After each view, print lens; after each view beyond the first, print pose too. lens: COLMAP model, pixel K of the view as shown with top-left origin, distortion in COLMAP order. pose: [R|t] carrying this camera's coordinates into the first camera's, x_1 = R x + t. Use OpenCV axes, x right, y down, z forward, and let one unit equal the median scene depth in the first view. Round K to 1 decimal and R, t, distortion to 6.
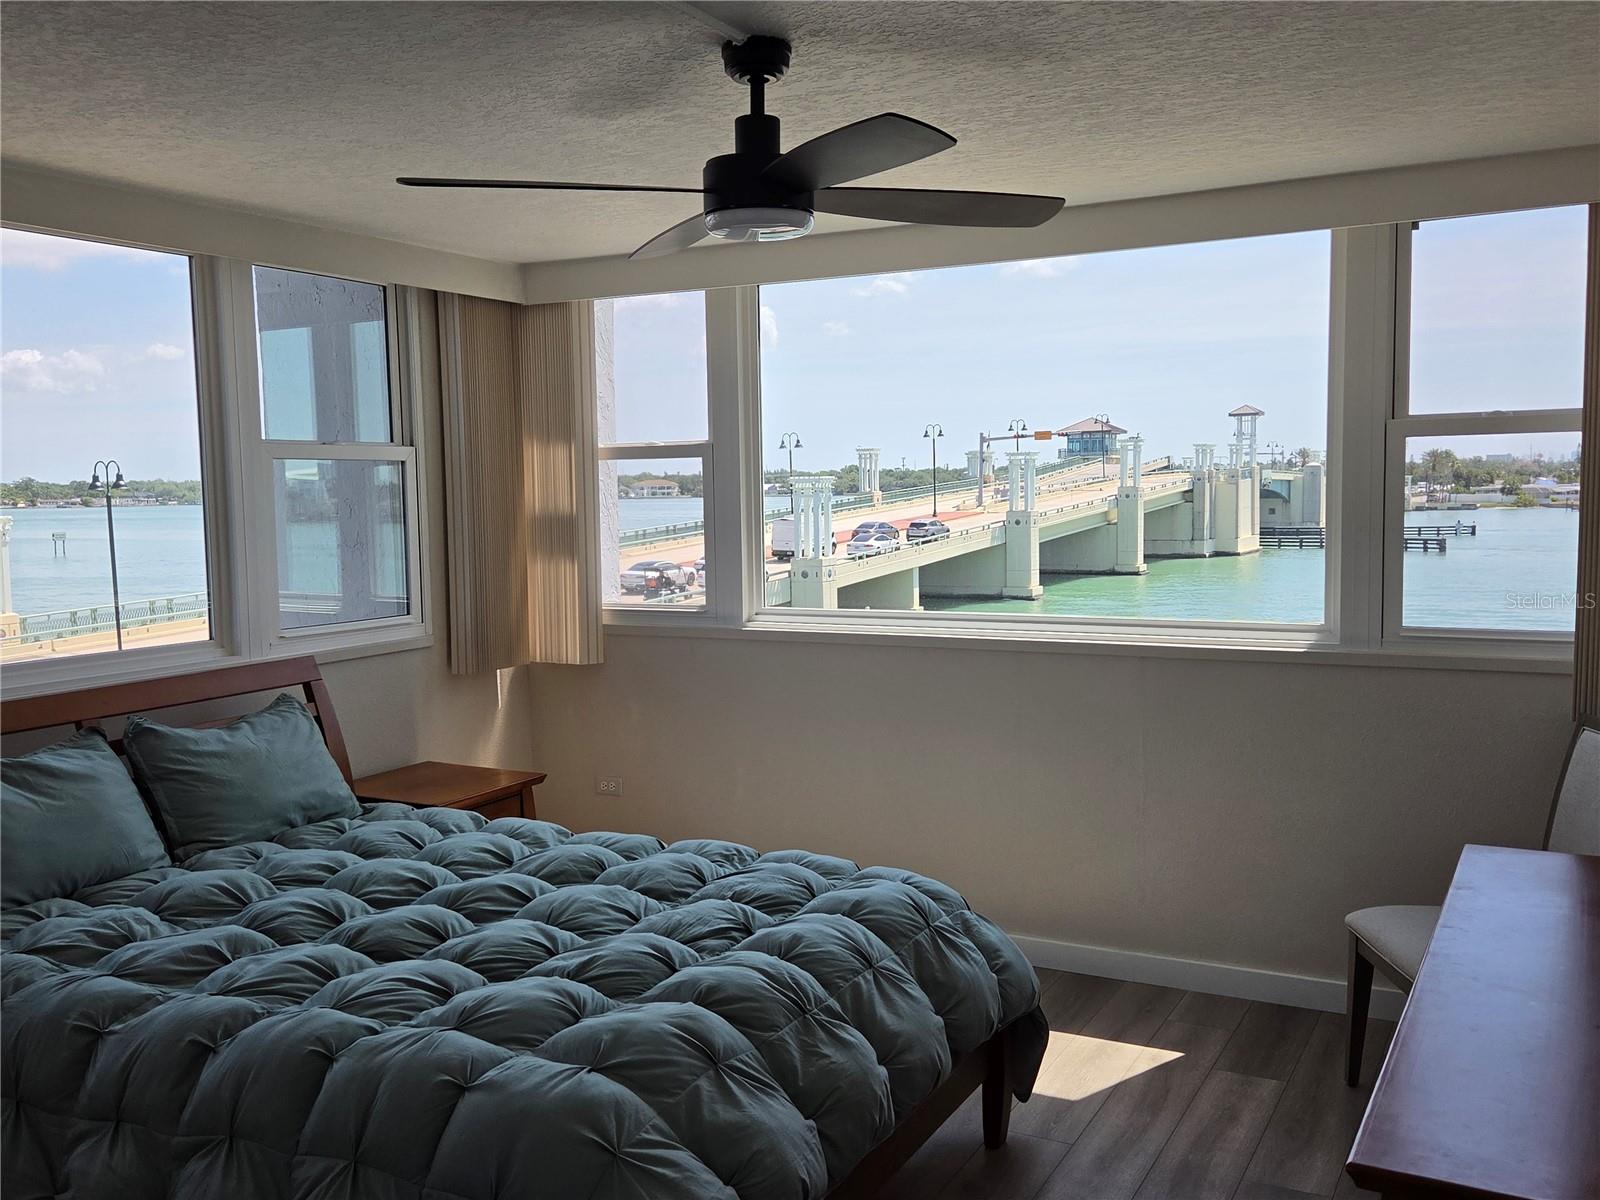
lens RADIAL K [[1445.7, 0, 784.7], [0, 1445.7, 603.5], [0, 0, 1]] dist [0.091690, -0.116461]
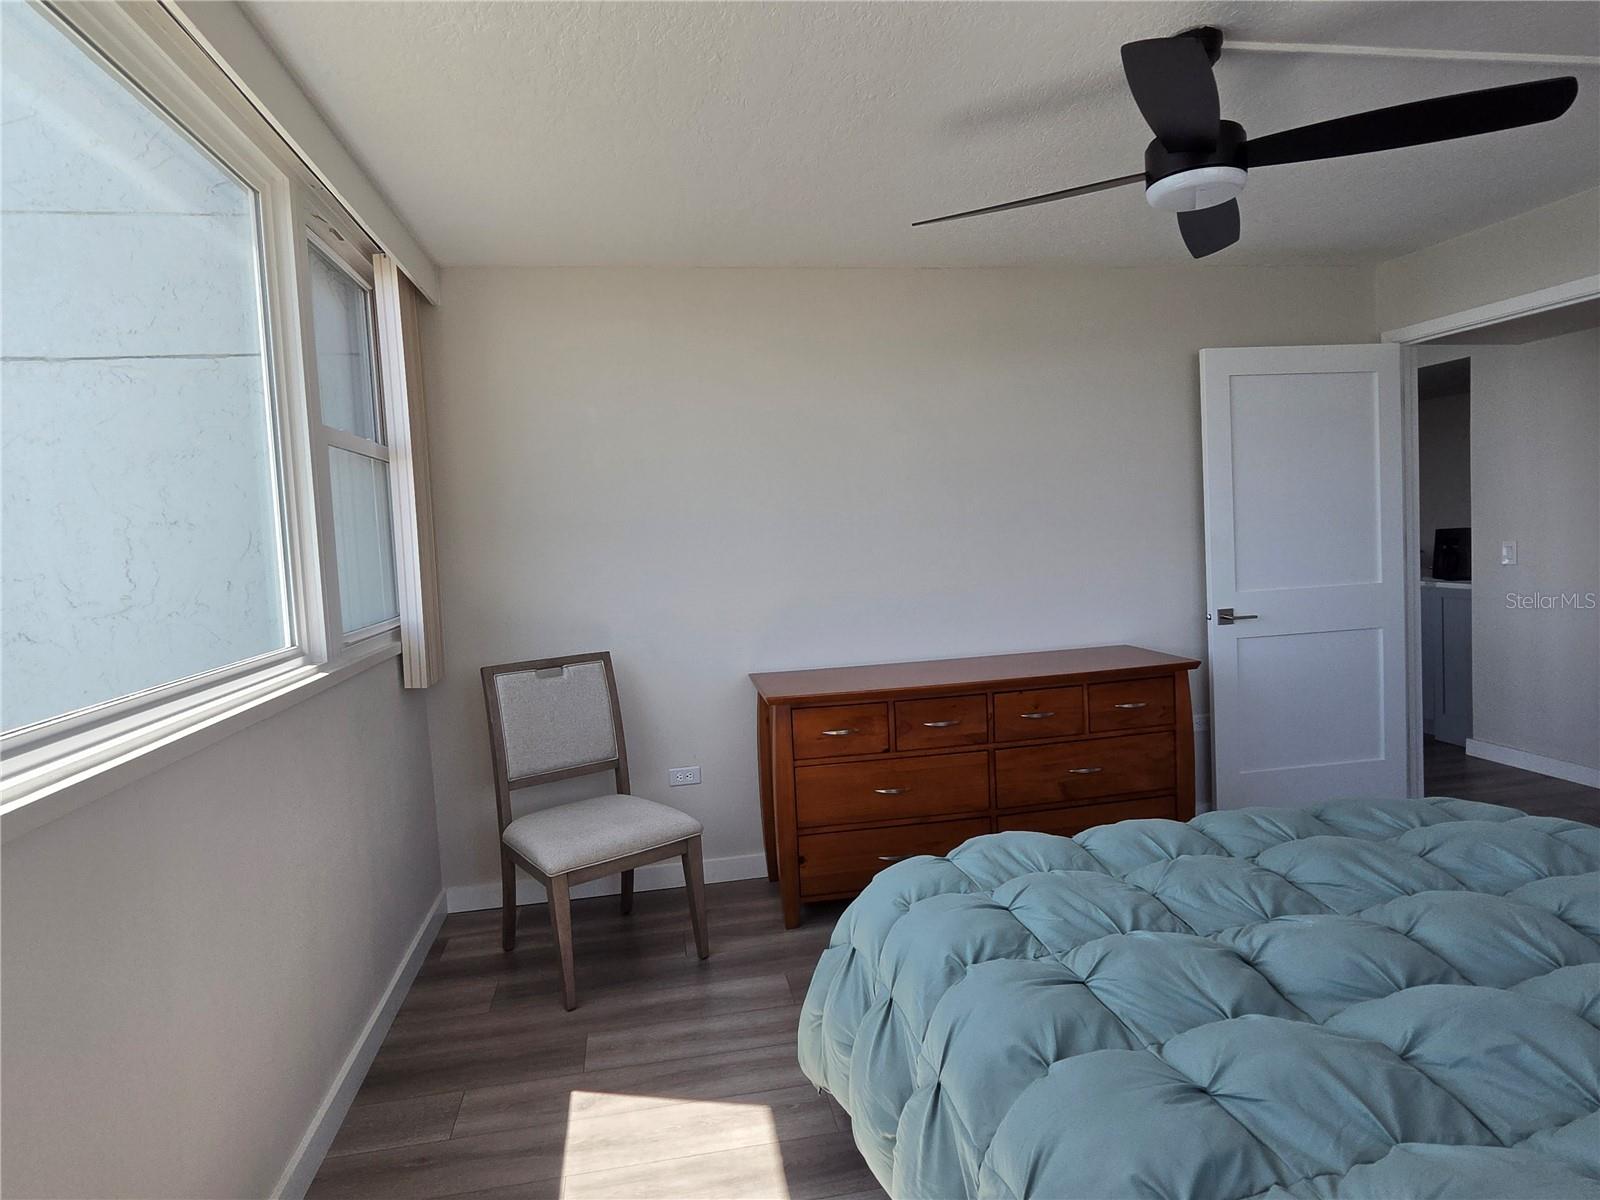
lens RADIAL K [[921.9, 0, 804.6], [0, 921.9, 584.3], [0, 0, 1]] dist [-0.004608, 0.000736]
pose [[-0.627984, 0.005238, 0.778209, -0.216274], [0.126075, 0.987453, 0.095091, -0.031831], [-0.767946, 0.157829, -0.620764, 0.955009]]
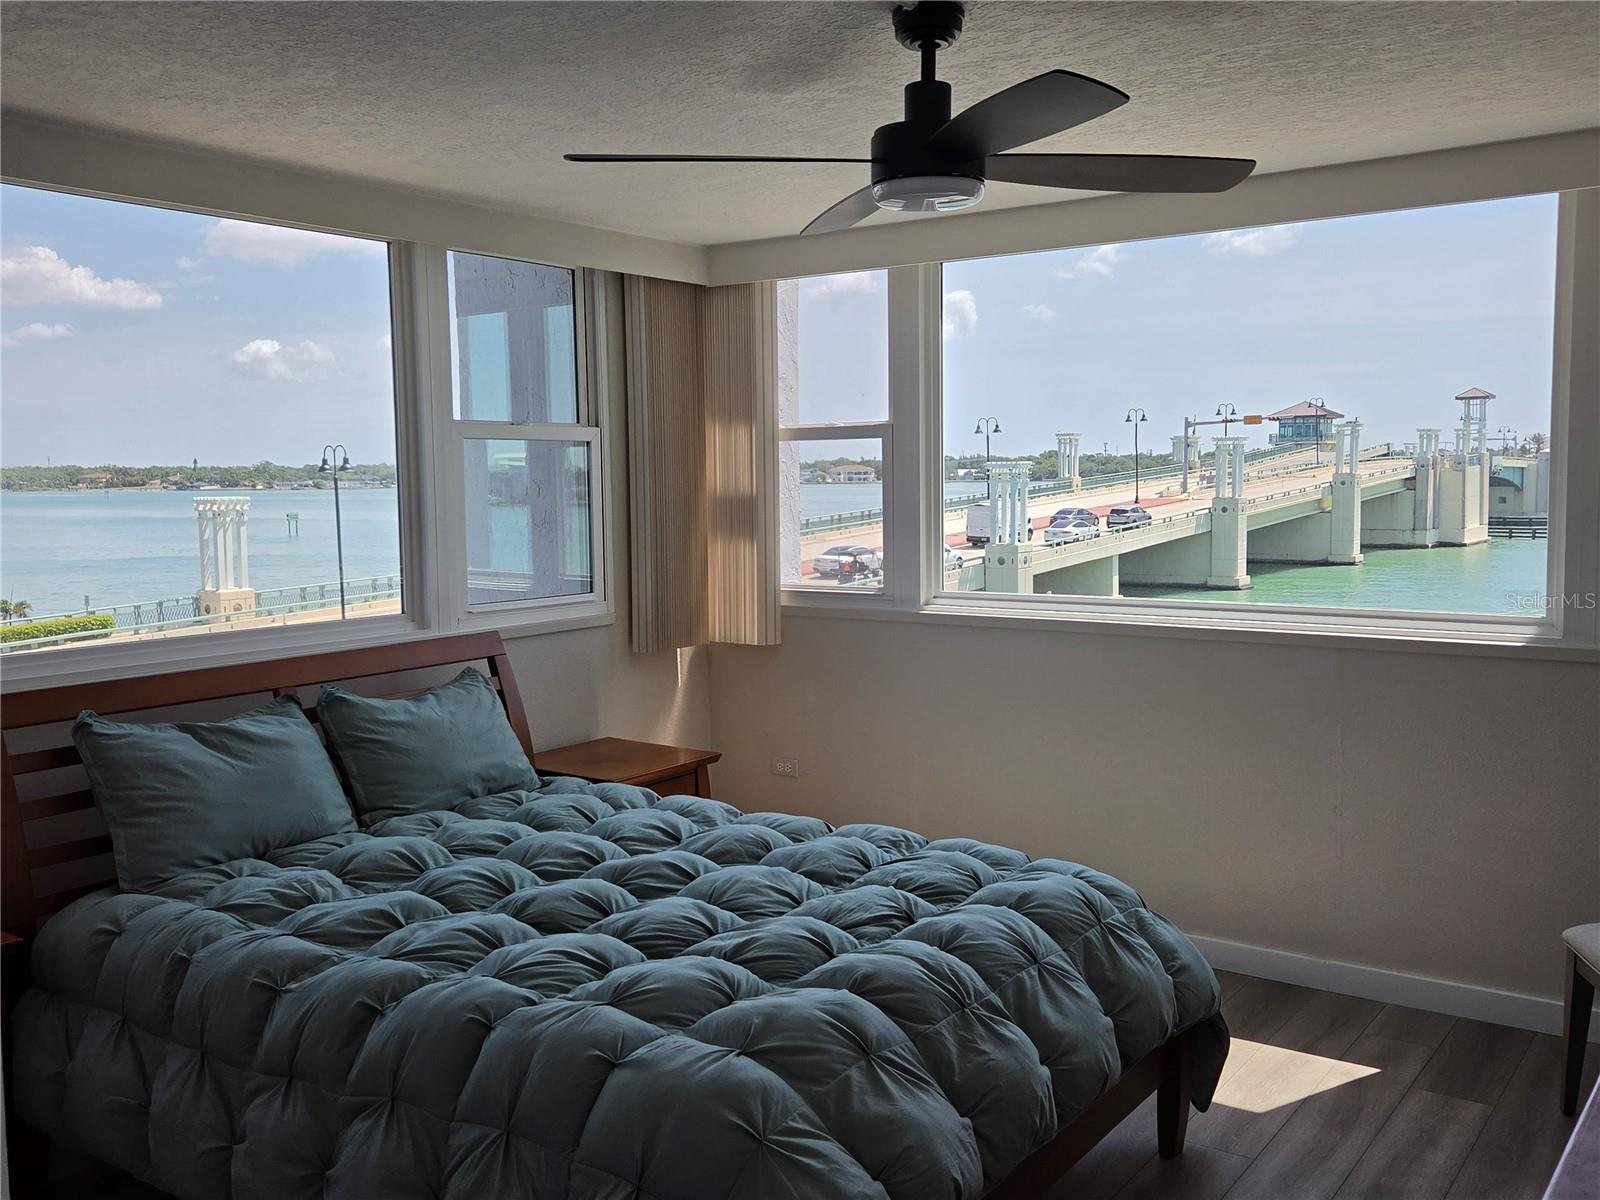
lens RADIAL K [[1445.3, 0, 801.3], [0, 1445.3, 587.6], [0, 0, 1]] dist [0.090926, -0.119443]
pose [[0.992330, 0.014428, -0.122769, 0.011434], [-0.014524, 0.999895, 0.000107, 0.001963], [0.122757, 0.001677, 0.992435, 0.012598]]
